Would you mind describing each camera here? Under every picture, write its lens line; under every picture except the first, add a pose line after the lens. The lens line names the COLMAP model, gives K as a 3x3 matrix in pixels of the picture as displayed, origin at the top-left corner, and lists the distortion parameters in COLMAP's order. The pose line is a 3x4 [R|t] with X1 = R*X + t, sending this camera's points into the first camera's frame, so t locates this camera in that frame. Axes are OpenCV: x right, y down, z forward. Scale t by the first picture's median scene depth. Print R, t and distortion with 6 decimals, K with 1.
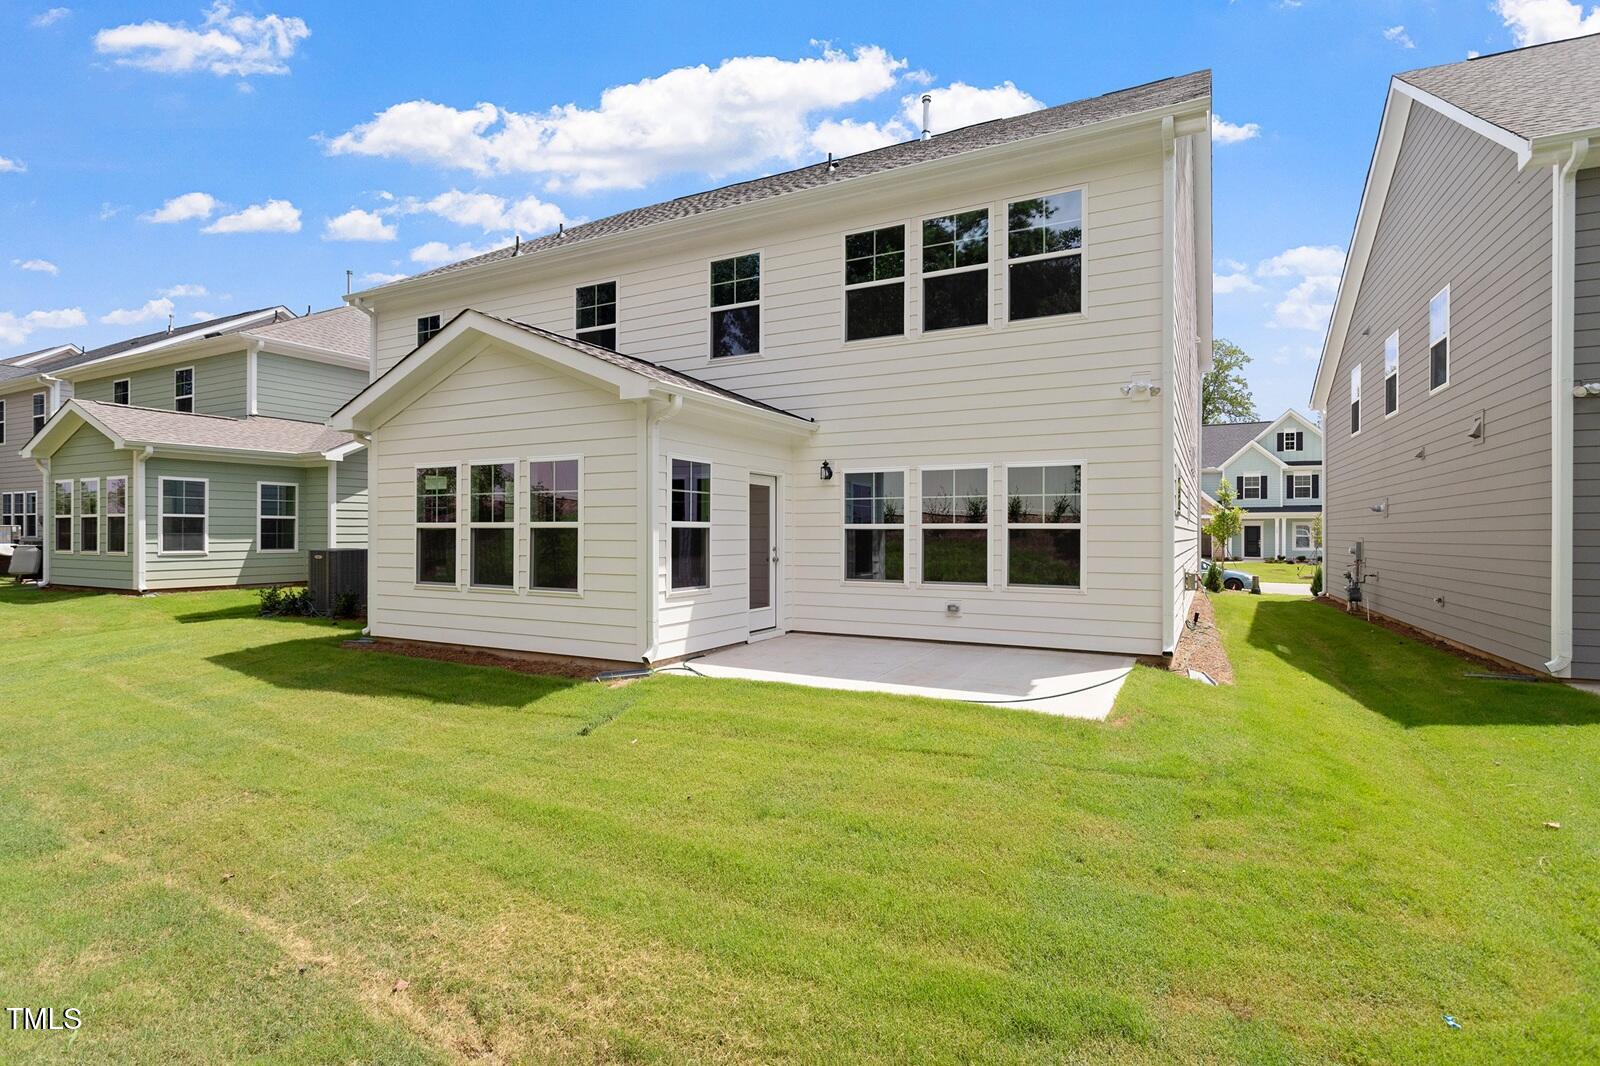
lens RADIAL K [[752.9, 0, 792.1], [0, 752.9, 535.4], [0, 0, 1]] dist [0.000072, 0.000829]
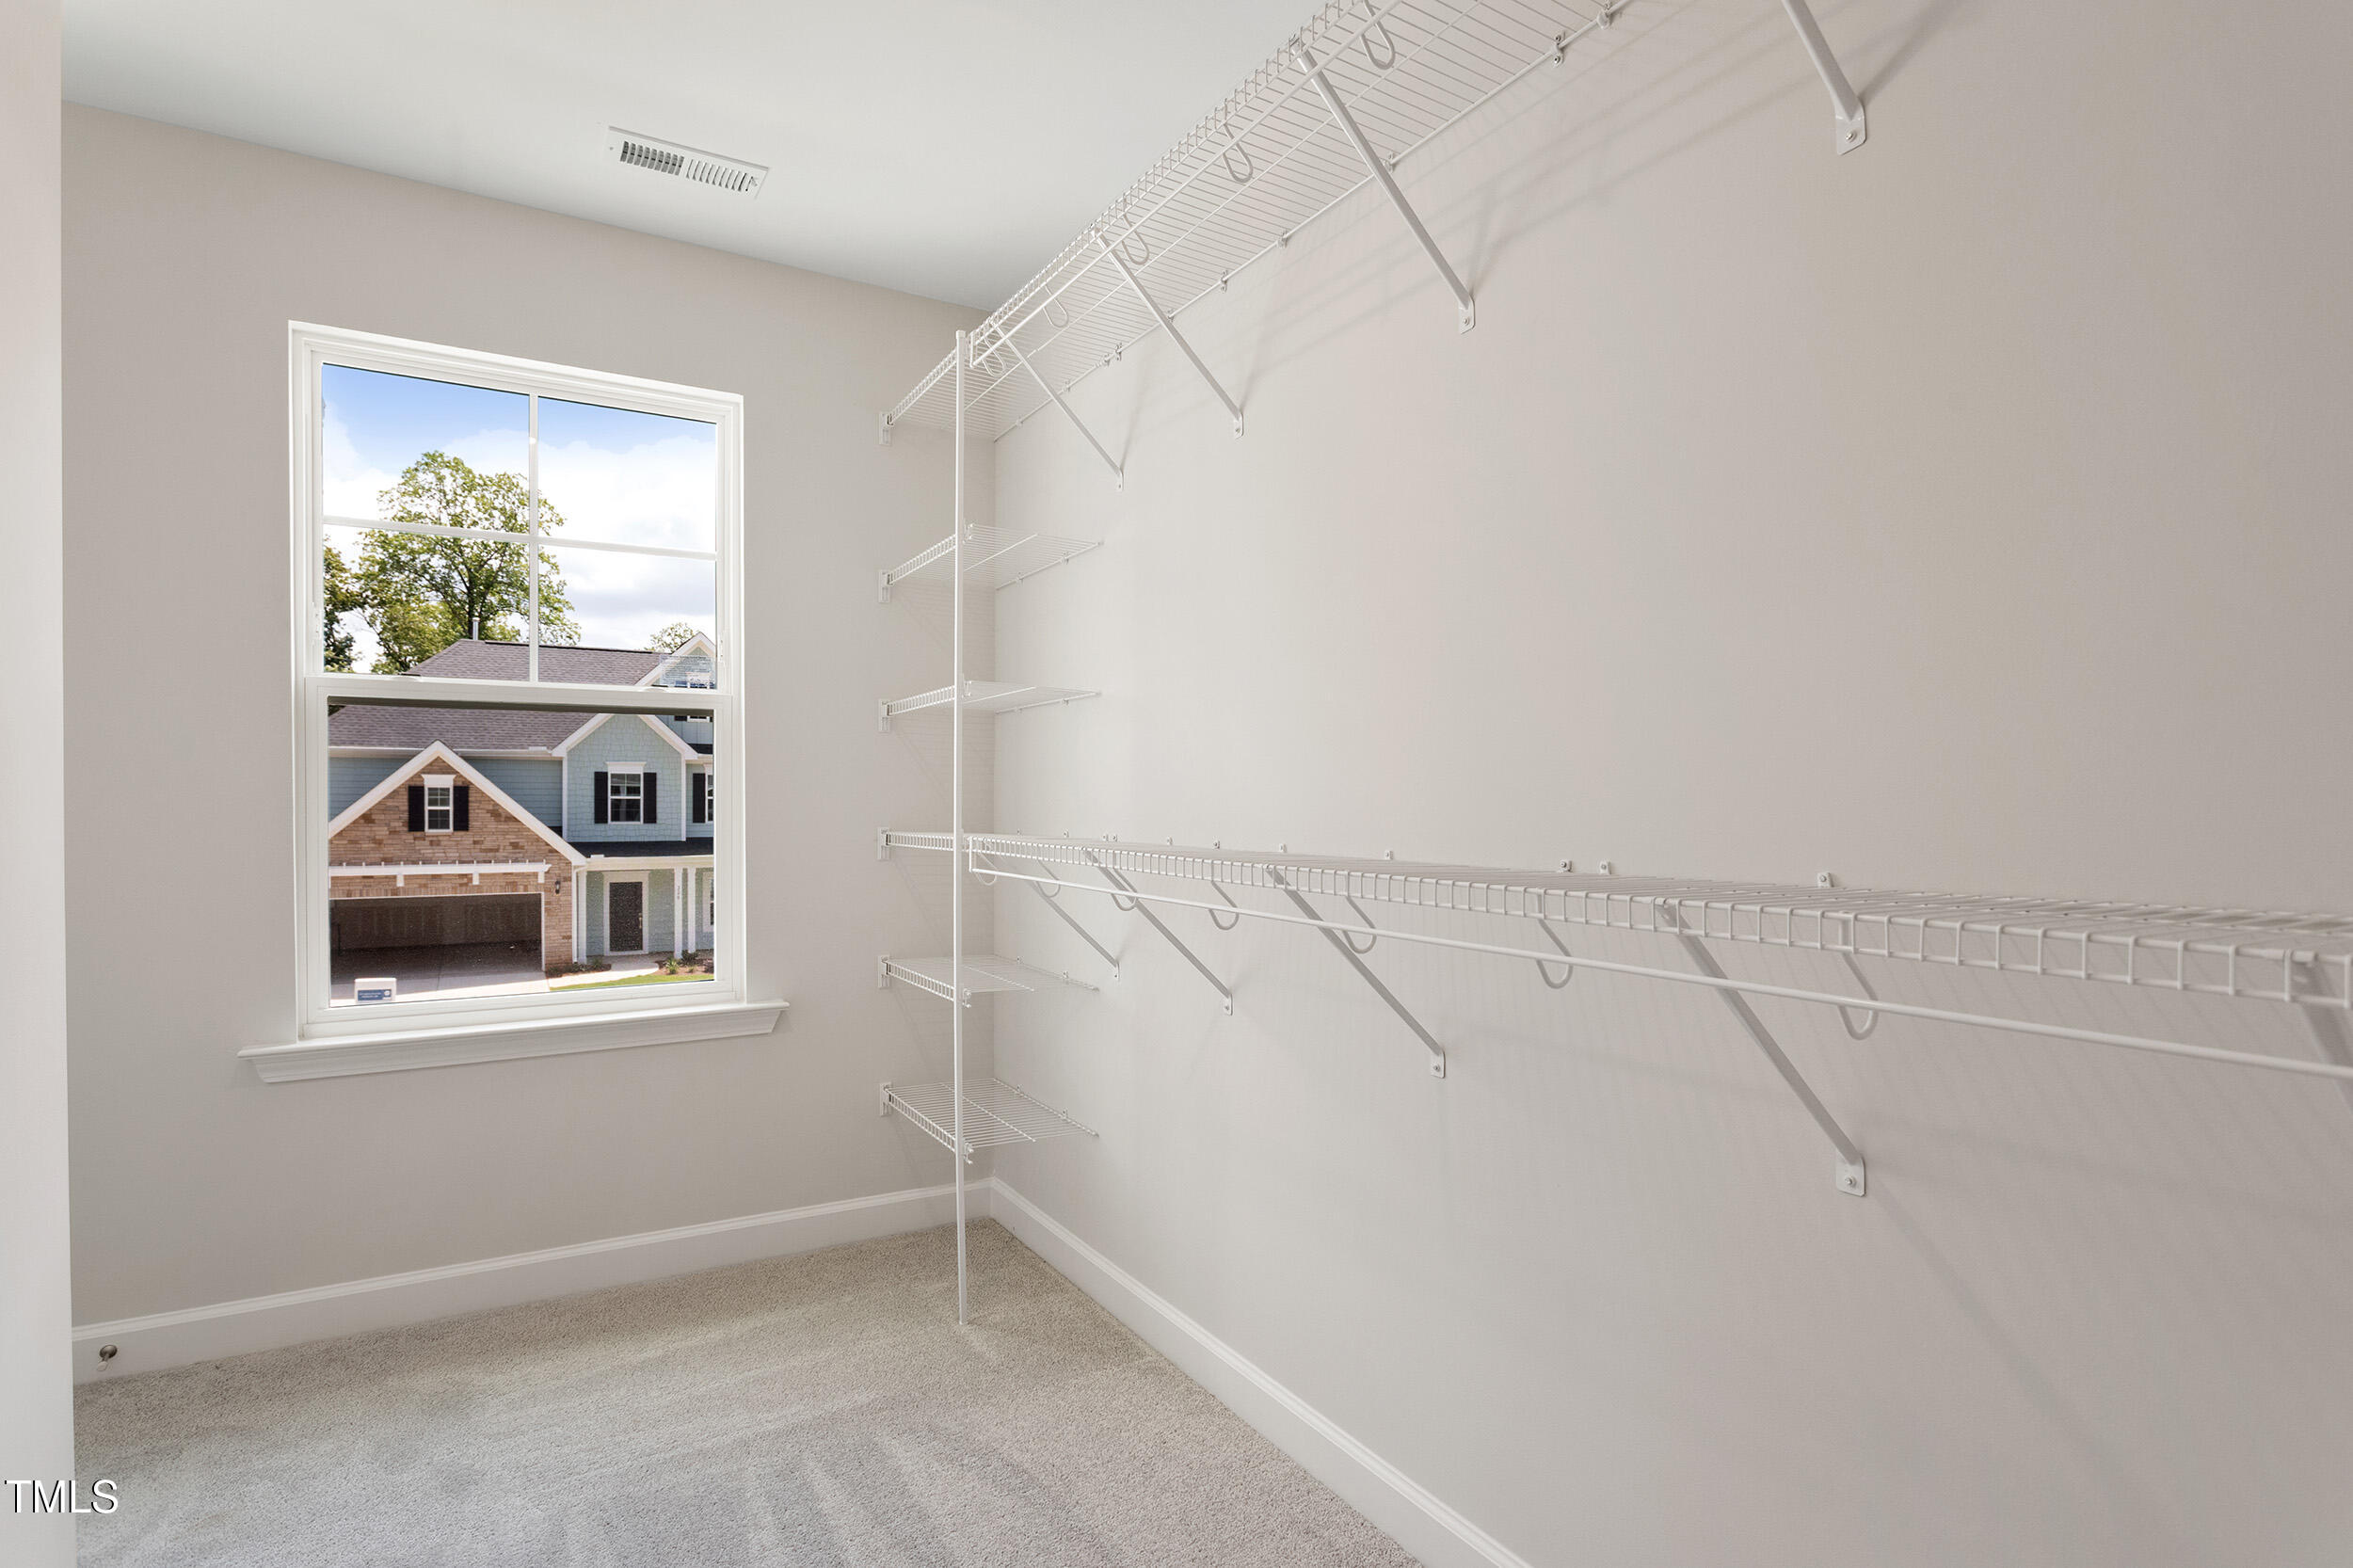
lens RADIAL K [[1190.1, 0, 1174.3], [0, 1190.1, 788.8], [0, 0, 1]] dist [0.001874, 0.002505]
pose [[0.498595, 0.006772, 0.866809, 0.843990], [0.001334, 0.999962, -0.008579, -0.330045], [-0.866834, 0.005433, 0.498567, 1.925330]]
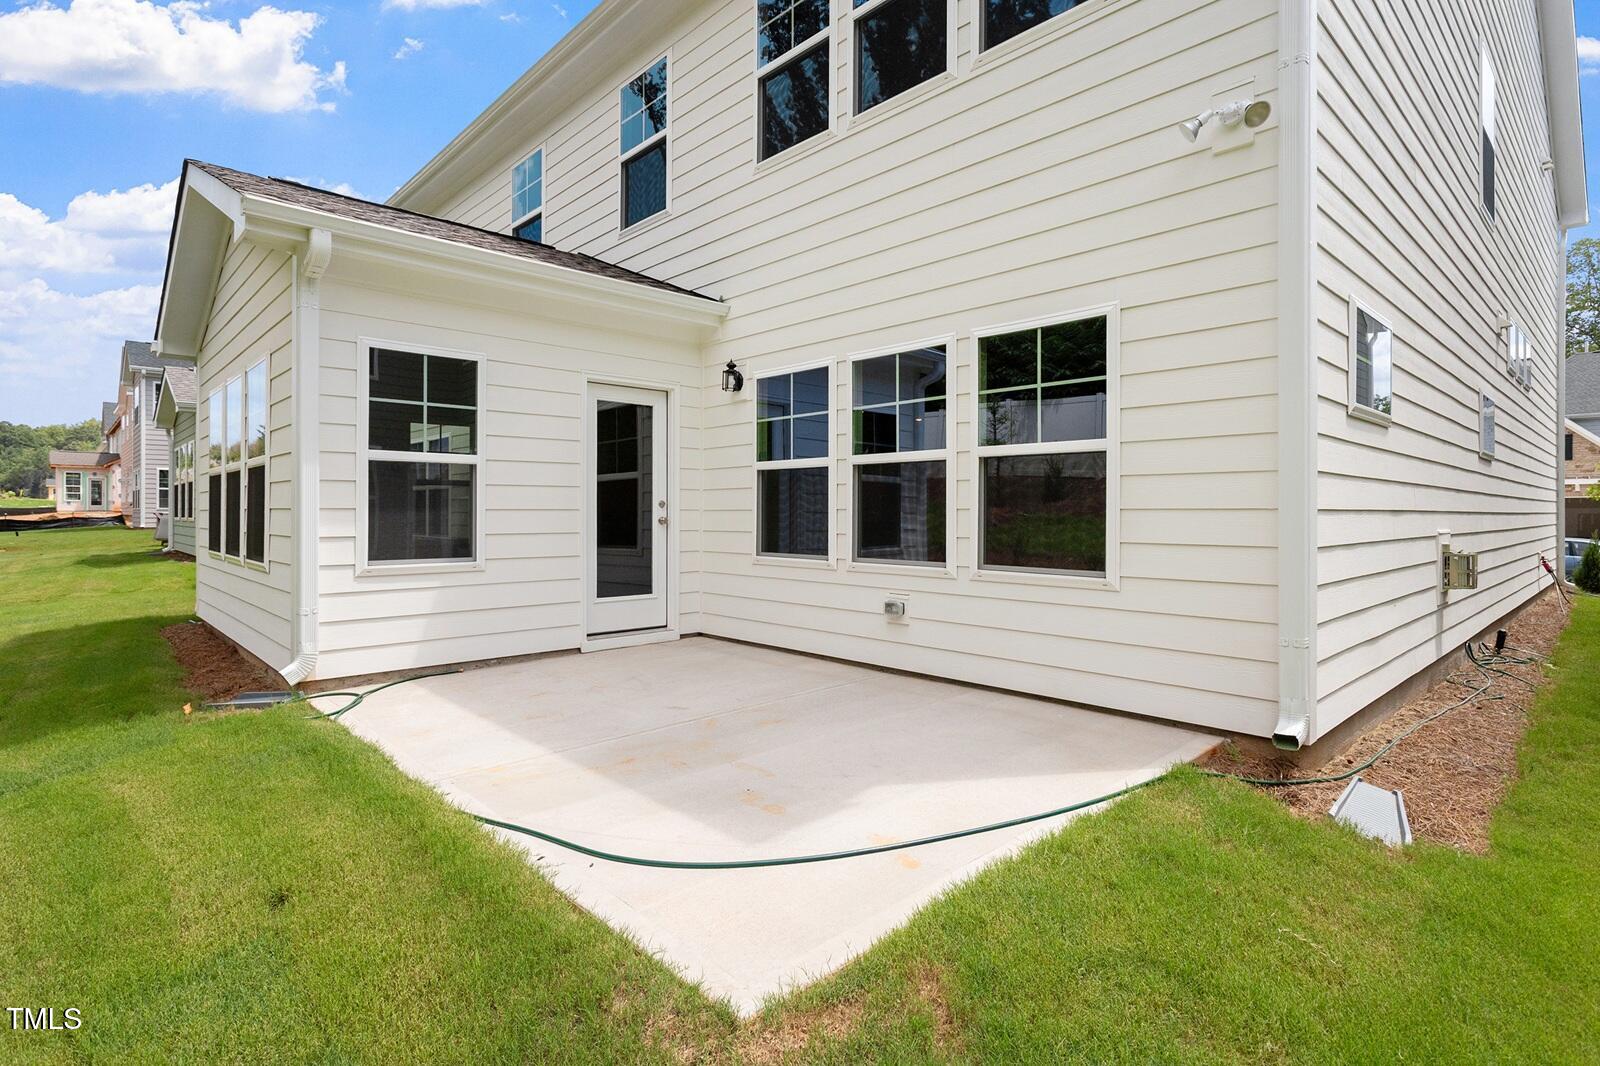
lens RADIAL K [[803.1, 0, 793.0], [0, 803.1, 510.3], [0, 0, 1]] dist [-0.004110, -0.000003]
pose [[0.952927, -0.000830, -0.303199, 0.293075], [-0.000388, 0.999992, -0.003956, 0.026204], [0.303200, 0.003887, 0.952919, 0.390524]]
